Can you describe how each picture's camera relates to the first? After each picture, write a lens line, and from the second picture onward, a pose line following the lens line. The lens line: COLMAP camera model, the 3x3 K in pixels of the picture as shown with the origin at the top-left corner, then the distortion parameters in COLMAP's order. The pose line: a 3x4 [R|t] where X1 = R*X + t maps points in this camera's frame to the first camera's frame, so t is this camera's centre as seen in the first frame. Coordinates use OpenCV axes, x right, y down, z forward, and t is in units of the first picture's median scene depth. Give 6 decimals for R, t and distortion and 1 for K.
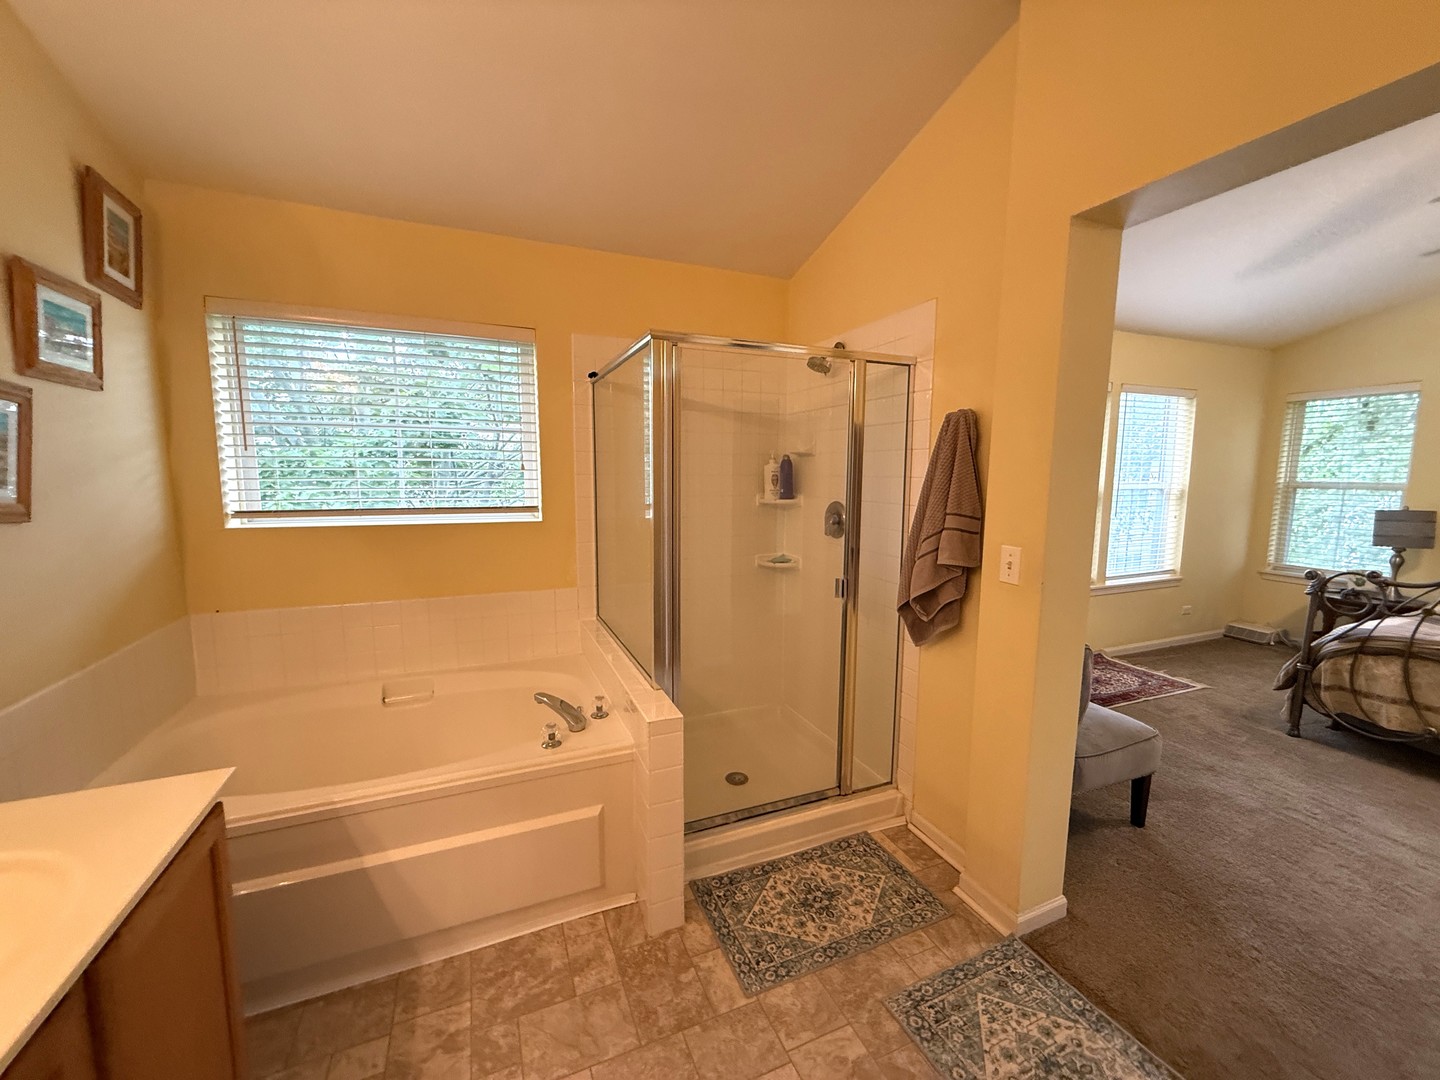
lens RADIAL K [[572.8, 0, 716.6], [0, 572.8, 539.7], [0, 0, 1]] dist [0.001319, 0.000289]
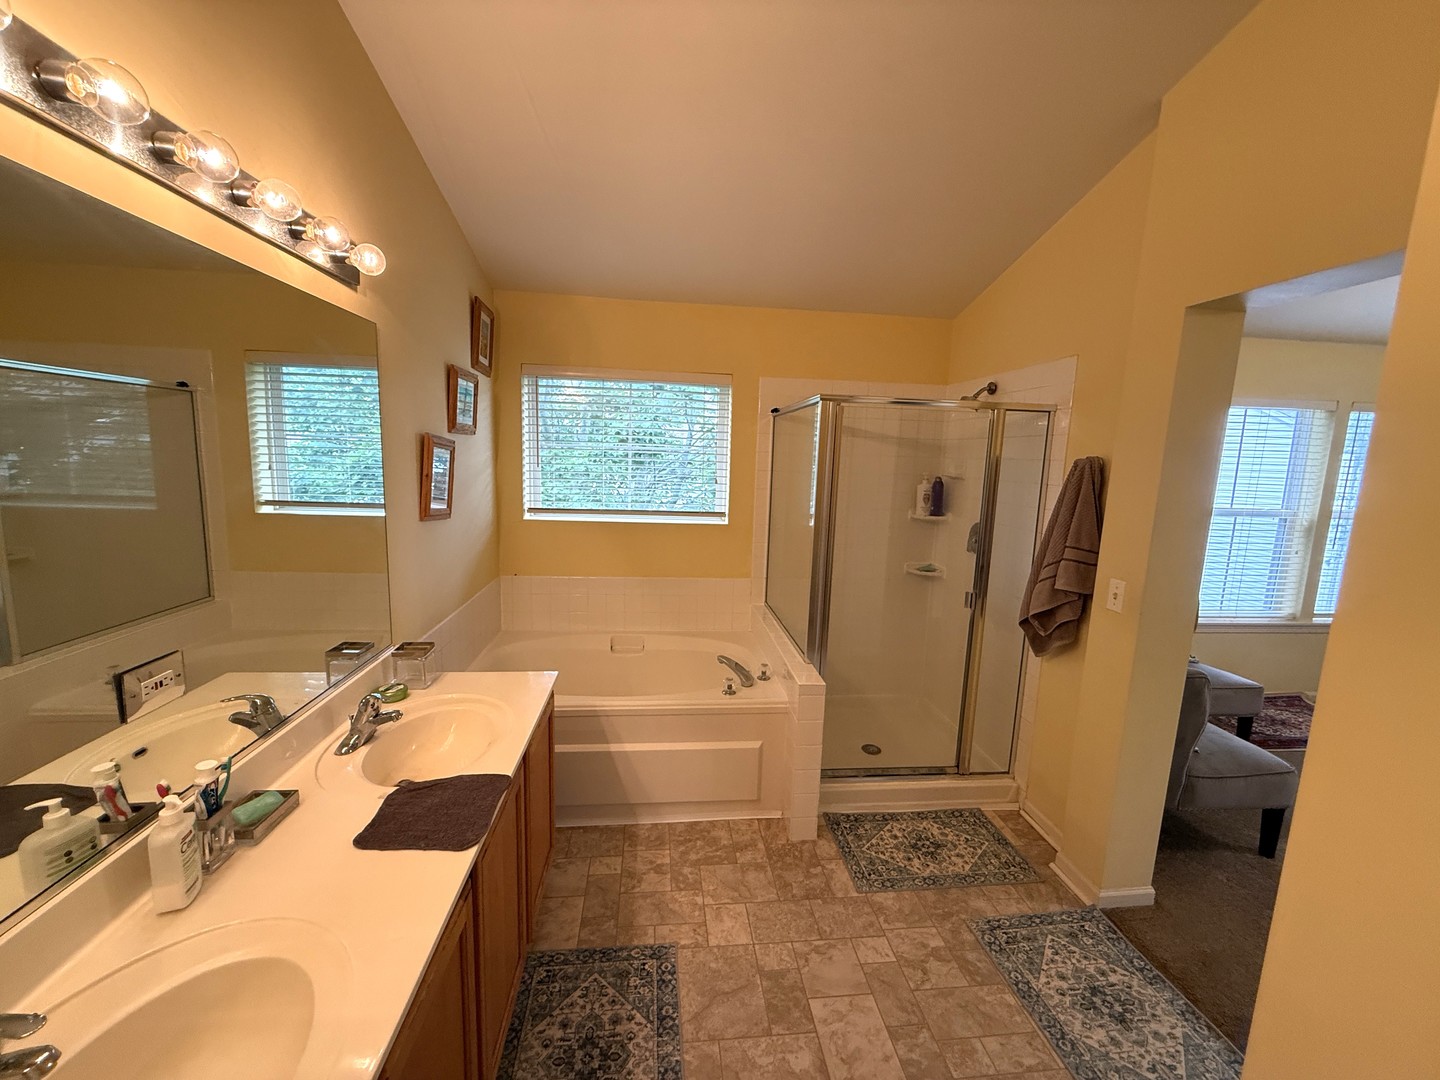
lens RADIAL K [[574.9, 0, 716.3], [0, 574.9, 540.3], [0, 0, 1]] dist [0.001618, 0.000093]
pose [[0.956812, 0.067753, -0.282701, 0.046316], [-0.060952, 0.997602, 0.032795, -0.049354], [0.284245, -0.014147, 0.958647, -0.308002]]
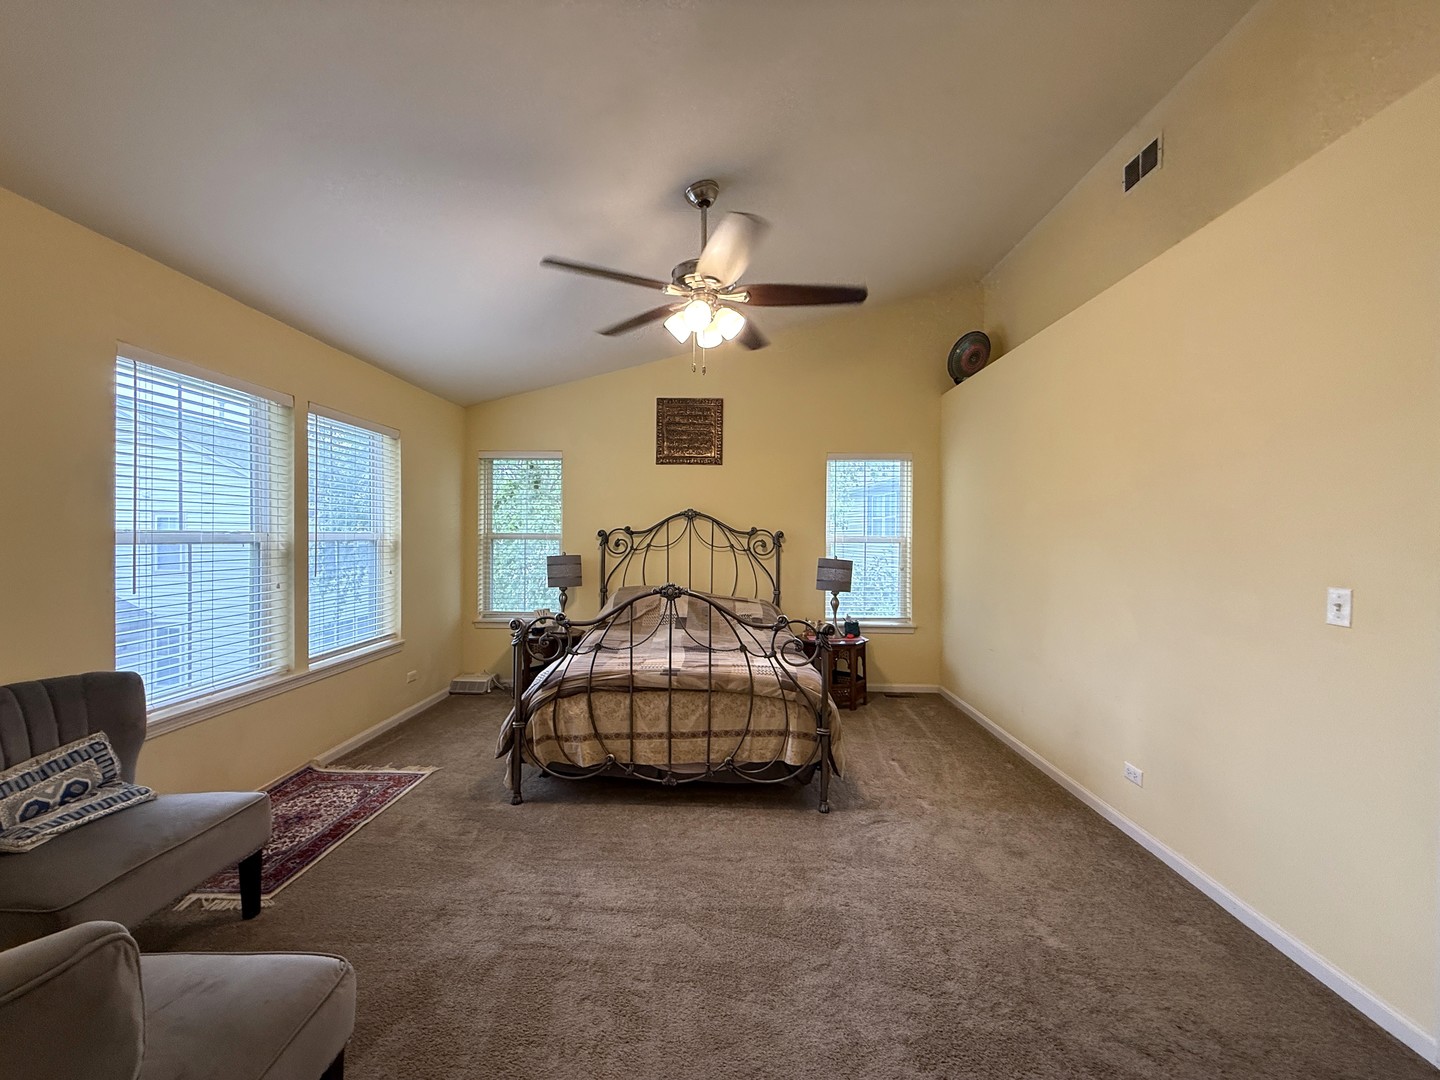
lens RADIAL K [[574.9, 0, 716.3], [0, 574.9, 540.3], [0, 0, 1]] dist [0.001618, 0.000093]
pose [[0.397265, -0.006242, 0.917683, 0.452985], [0.104290, 0.993806, -0.038387, -0.007374], [-0.911759, 0.110955, 0.395455, 0.464535]]
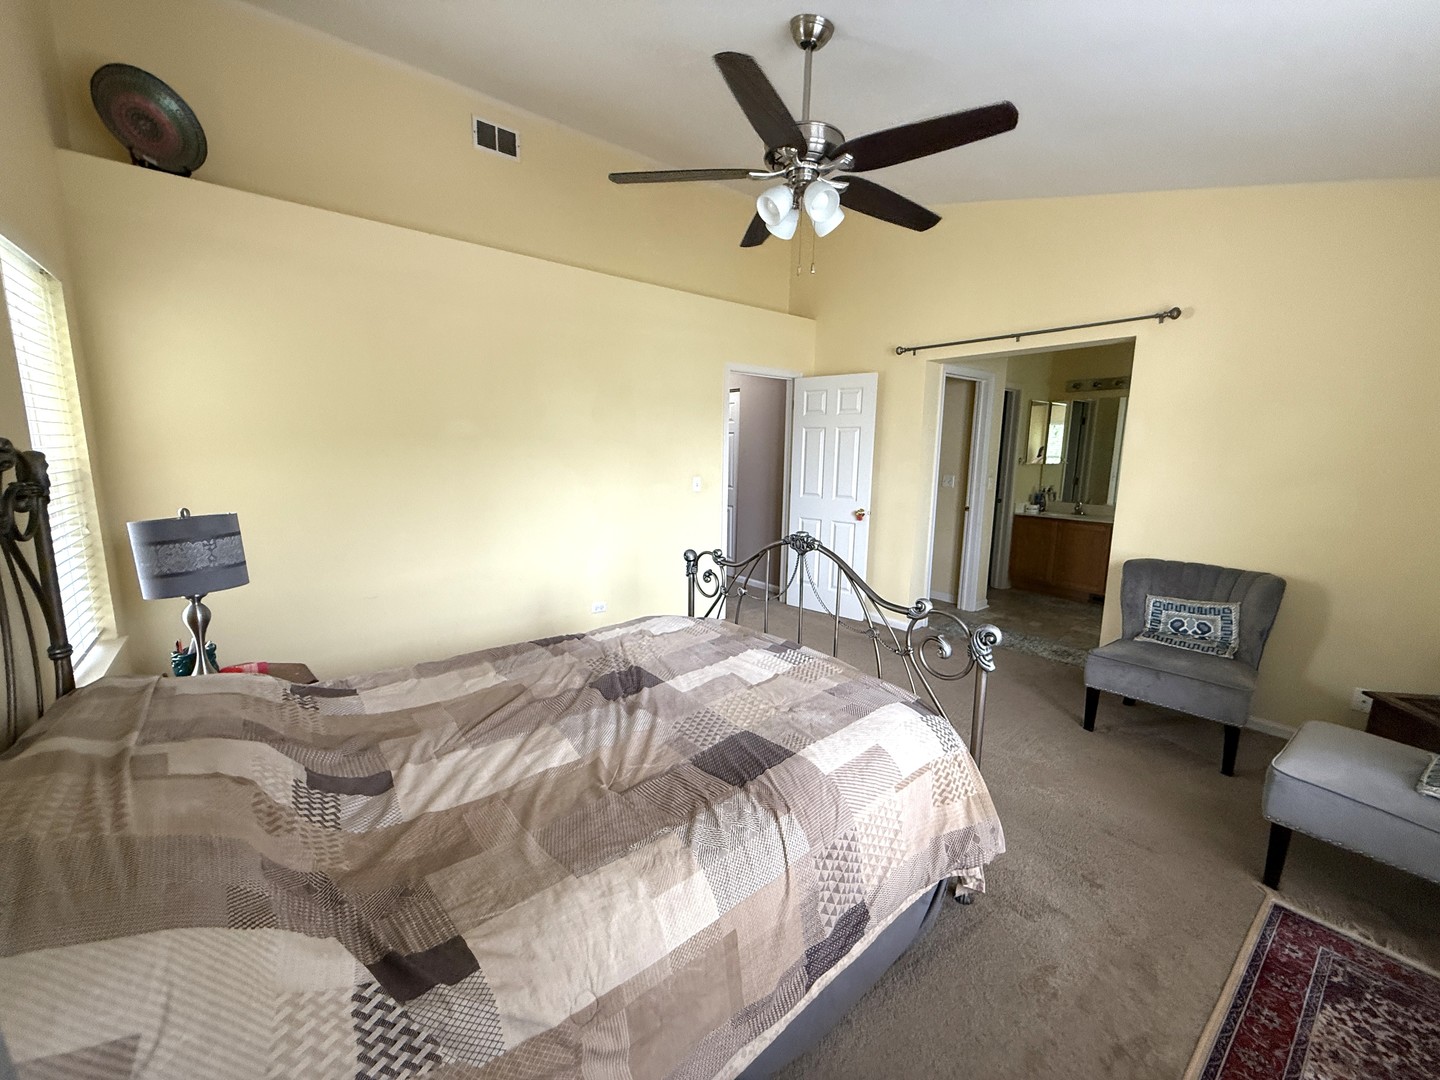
lens RADIAL K [[574.9, 0, 716.3], [0, 574.9, 540.3], [0, 0, 1]] dist [0.001618, 0.000093]
pose [[-0.958844, 0.027168, -0.282630, 2.146905], [-0.052385, 0.961396, 0.270136, -0.247895], [0.279059, 0.273824, -0.920406, 2.109202]]
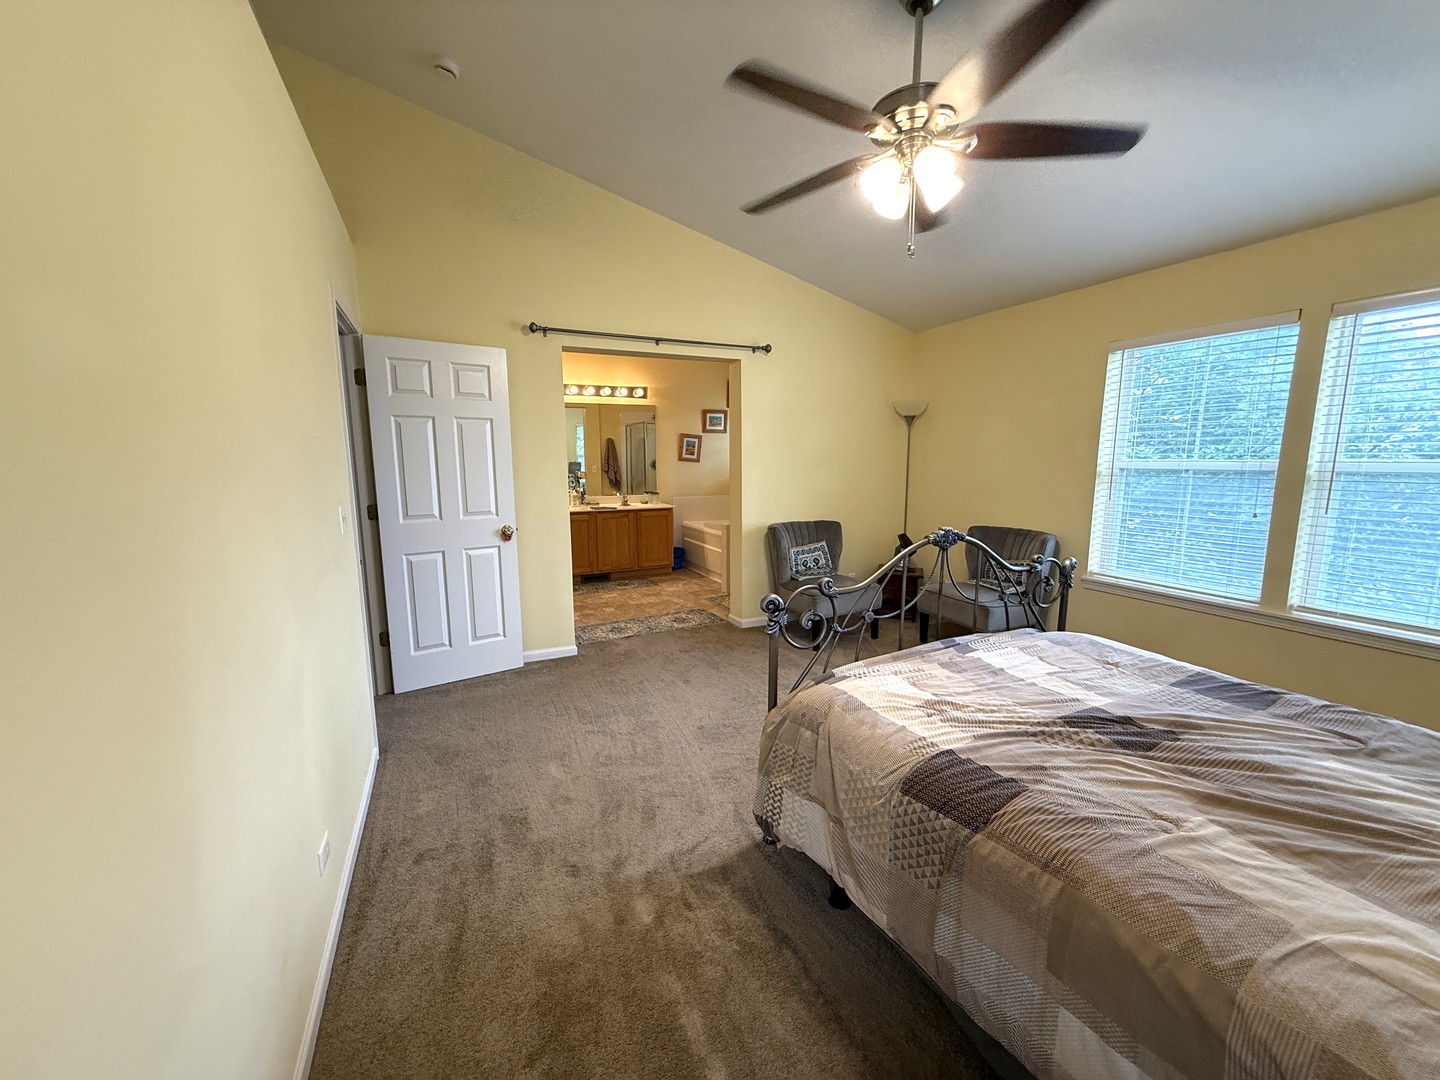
lens RADIAL K [[574.9, 0, 716.3], [0, 574.9, 540.3], [0, 0, 1]] dist [0.001618, 0.000093]
pose [[0.051068, 0.144291, -0.988217, 2.742477], [-0.114900, 0.983786, 0.137706, -0.047572], [0.992064, 0.106514, 0.066819, 0.619044]]
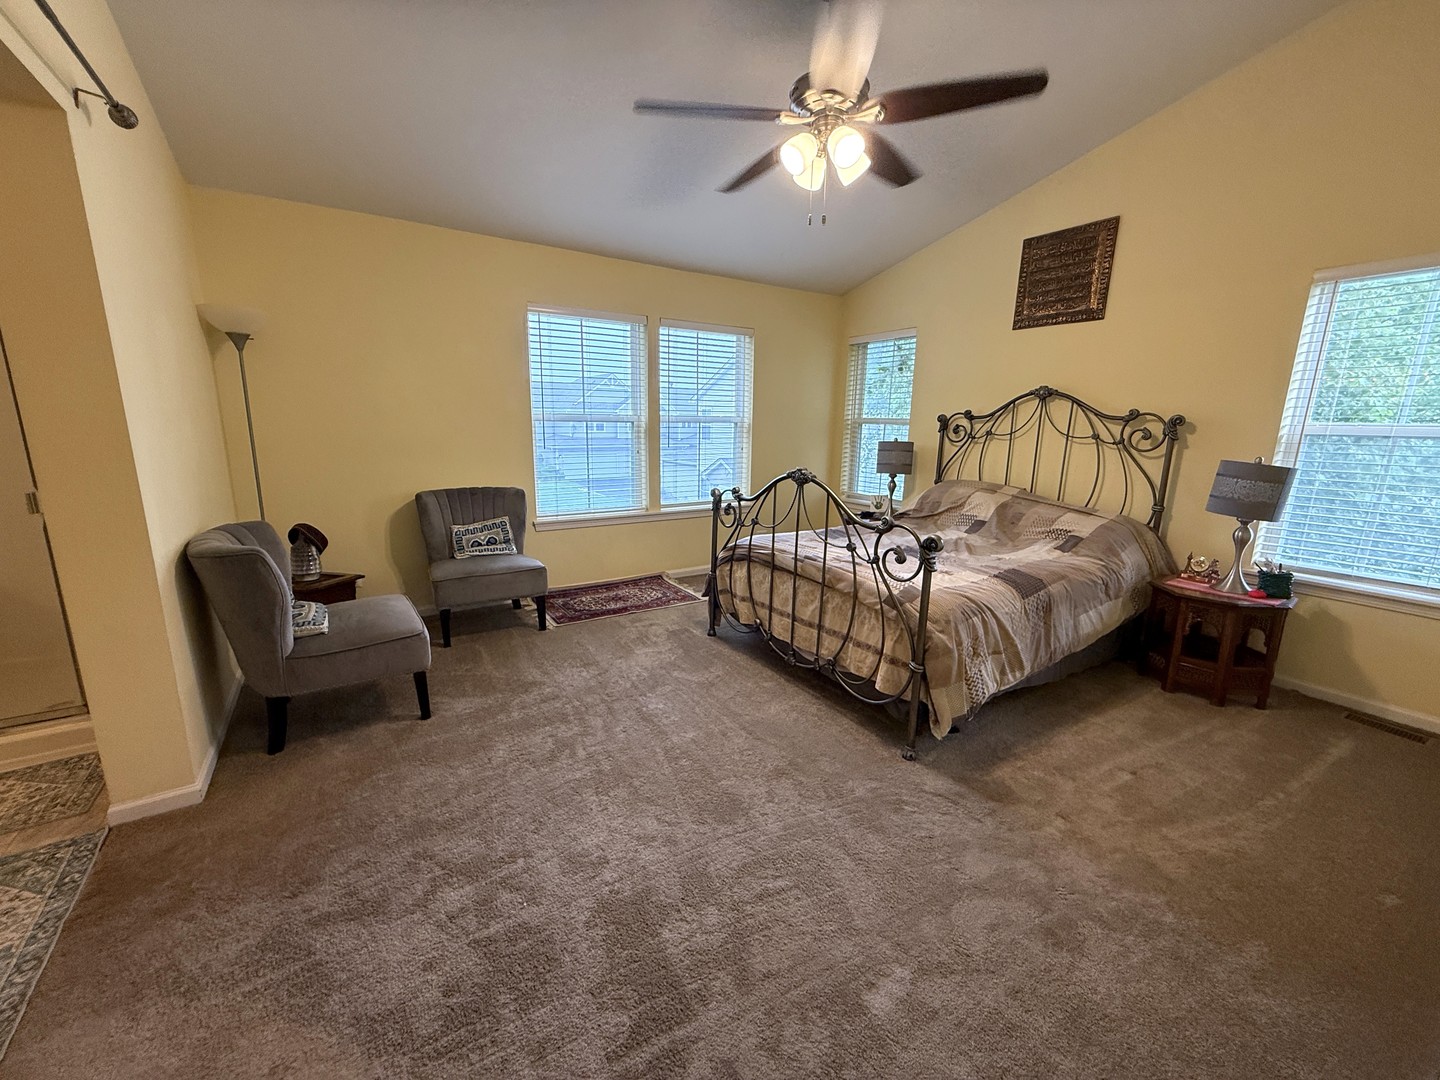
lens RADIAL K [[574.9, 0, 716.3], [0, 574.9, 540.3], [0, 0, 1]] dist [0.001618, 0.000093]
pose [[0.982796, -0.025410, 0.182938, 1.240124], [0.008681, 0.995751, 0.091673, 0.074698], [-0.184490, -0.088508, 0.978841, -0.163868]]
